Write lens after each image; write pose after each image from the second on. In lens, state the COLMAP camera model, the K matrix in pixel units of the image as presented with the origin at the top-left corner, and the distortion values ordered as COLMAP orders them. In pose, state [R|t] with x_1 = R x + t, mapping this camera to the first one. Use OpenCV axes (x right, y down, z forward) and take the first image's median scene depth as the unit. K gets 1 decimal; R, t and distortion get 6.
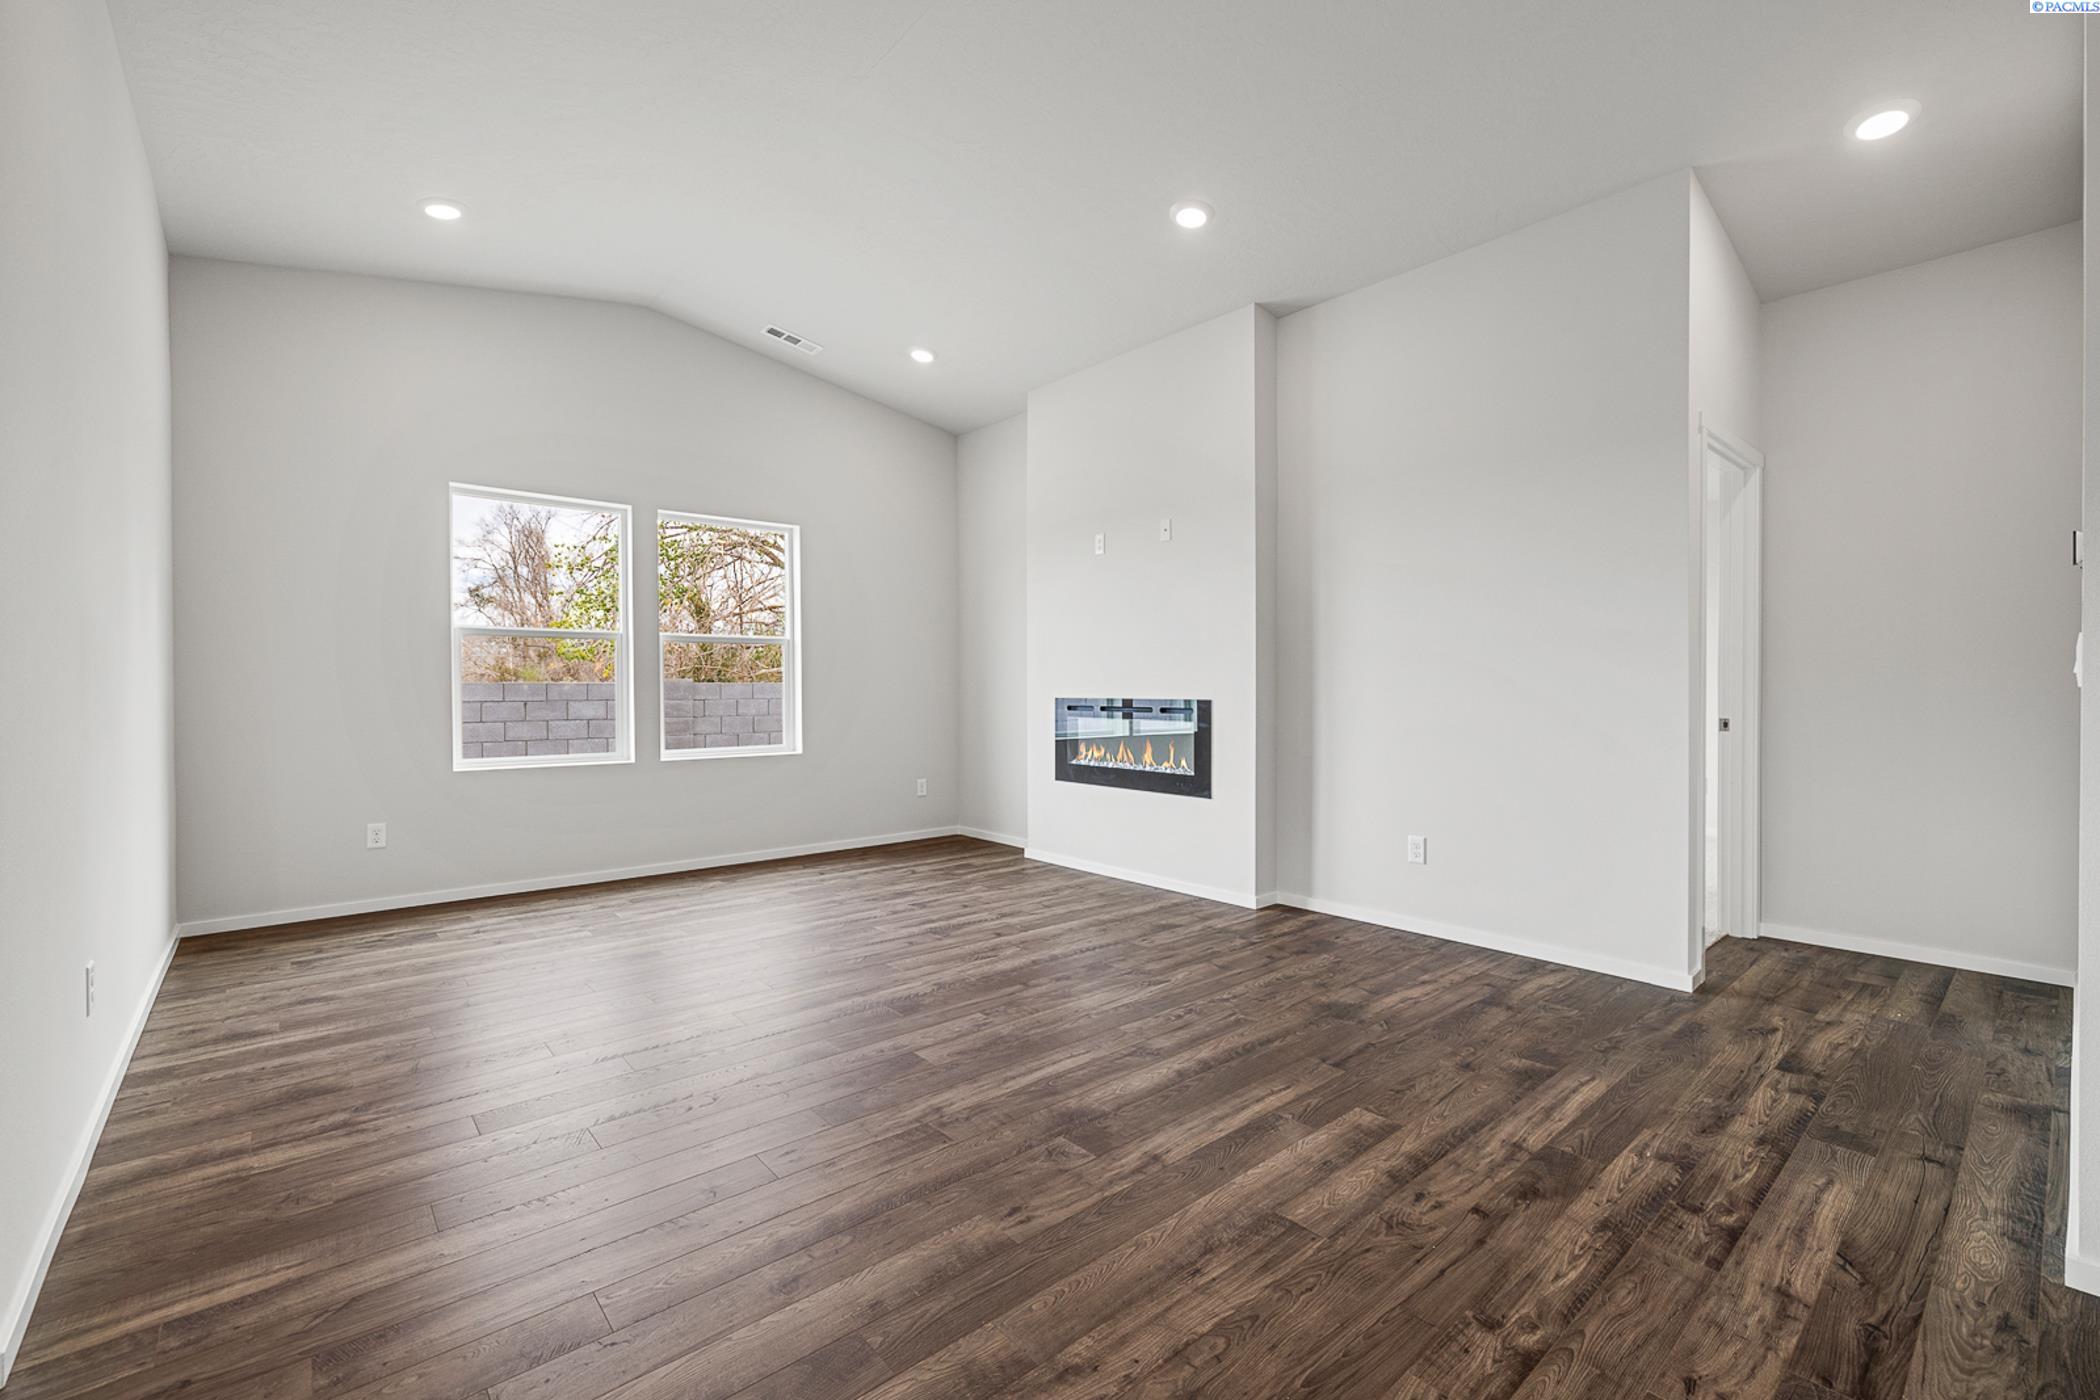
lens RADIAL K [[892.6, 0, 1051.6], [0, 892.6, 685.8], [0, 0, 1]] dist [-0.000363, 0.000069]
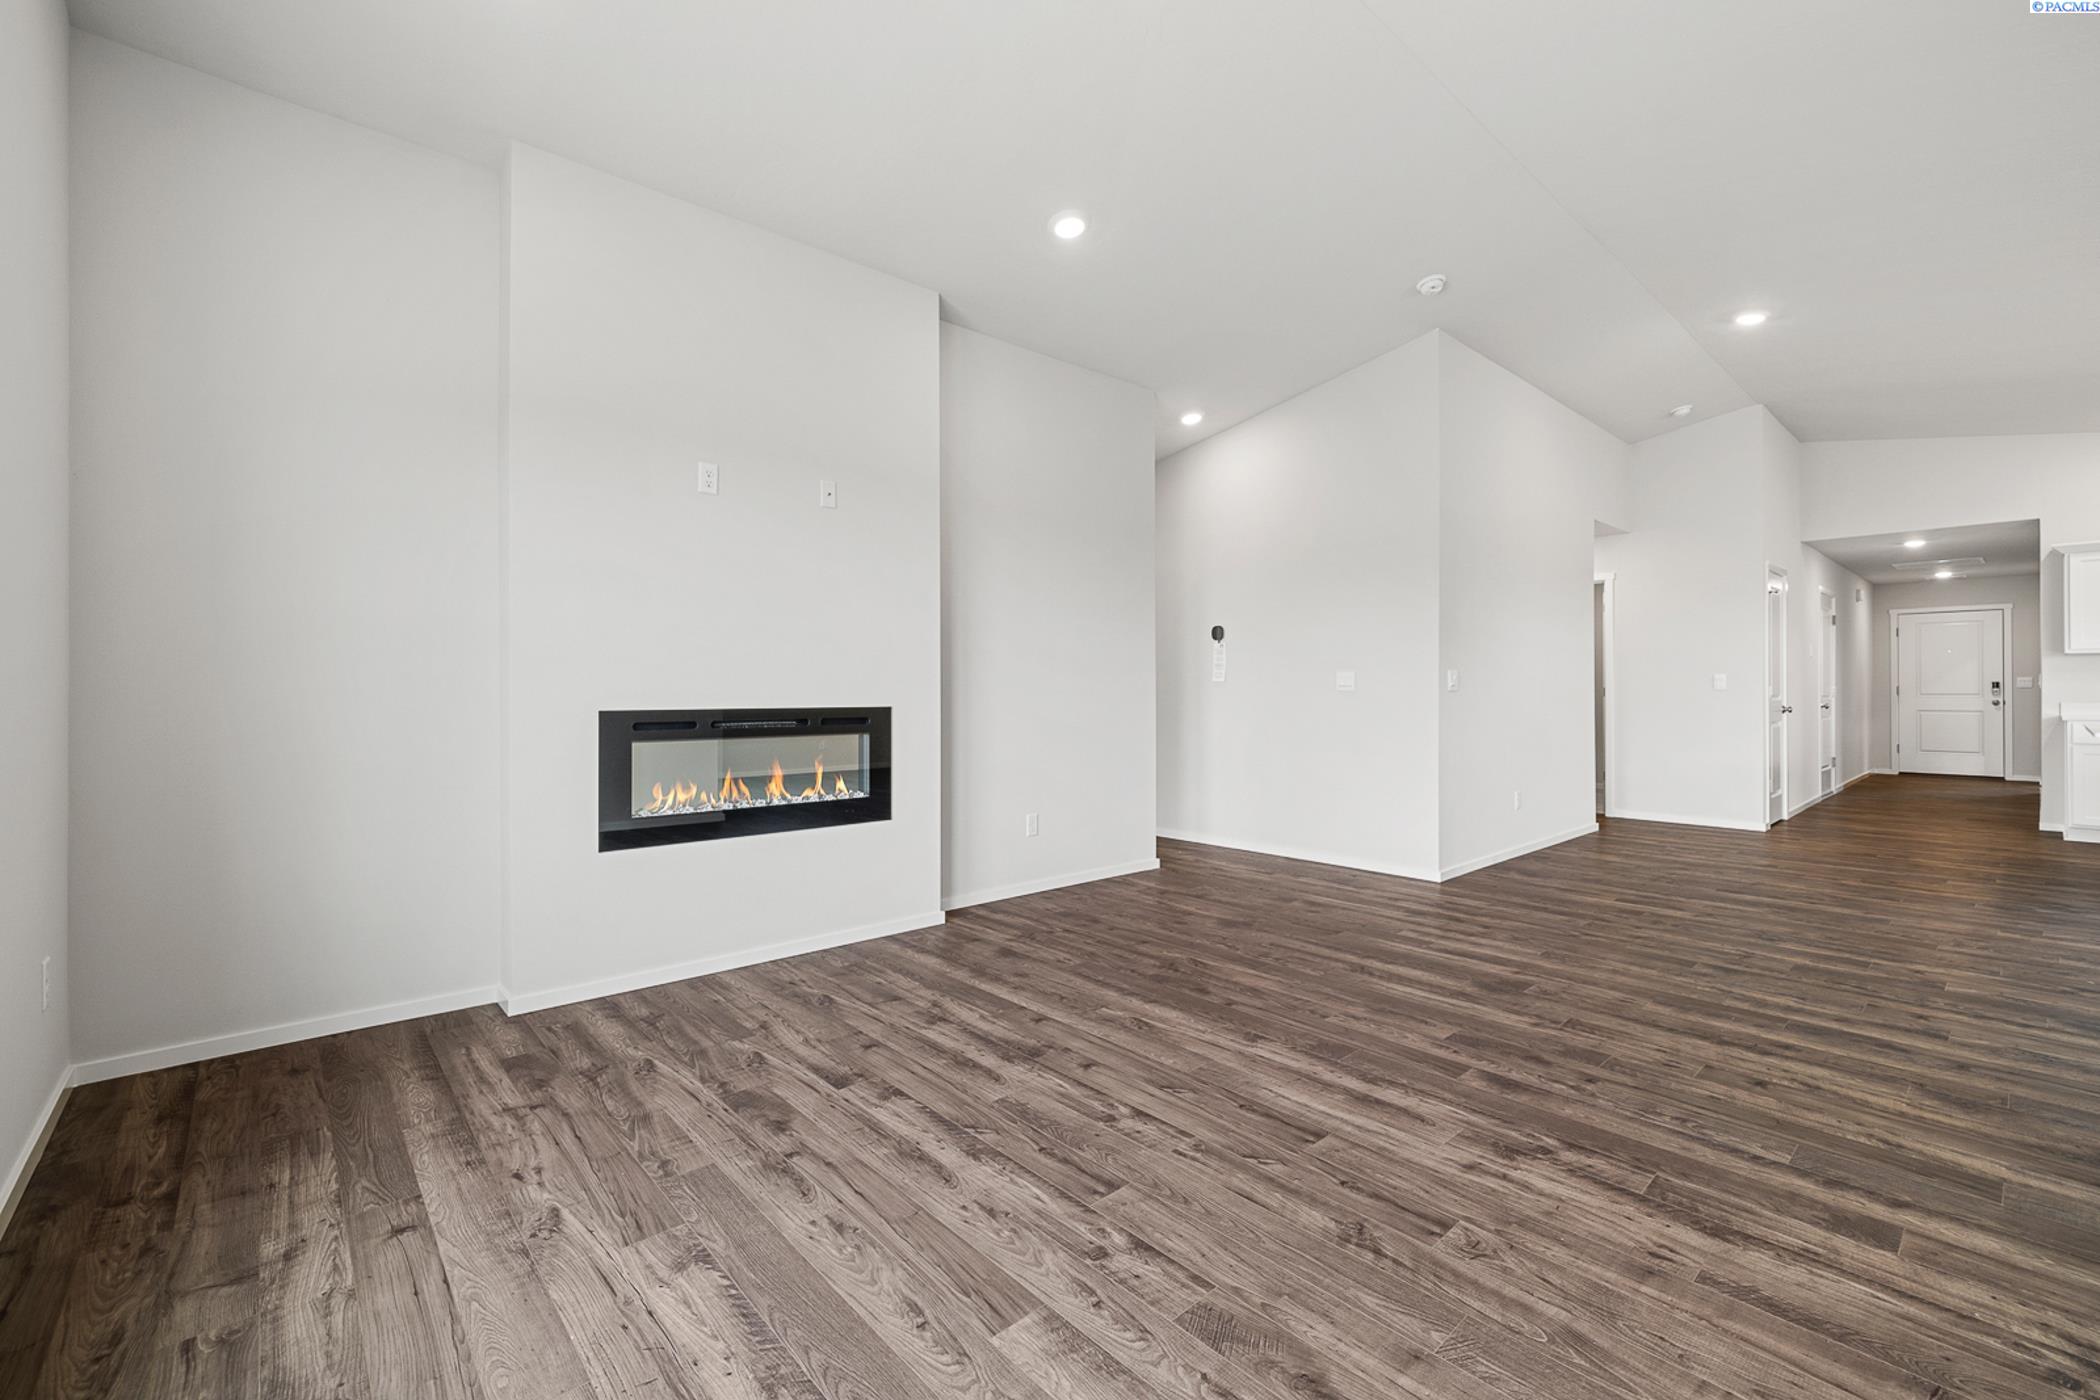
lens RADIAL K [[892.6, 0, 1037.0], [0, 892.6, 696.5], [0, 0, 1]] dist [-0.000363, 0.000069]
pose [[-0.012057, -0.004788, 0.999916, -0.834322], [0.001898, 0.999987, 0.004811, 0.002243], [-0.999926, 0.001956, -0.012048, 1.039824]]
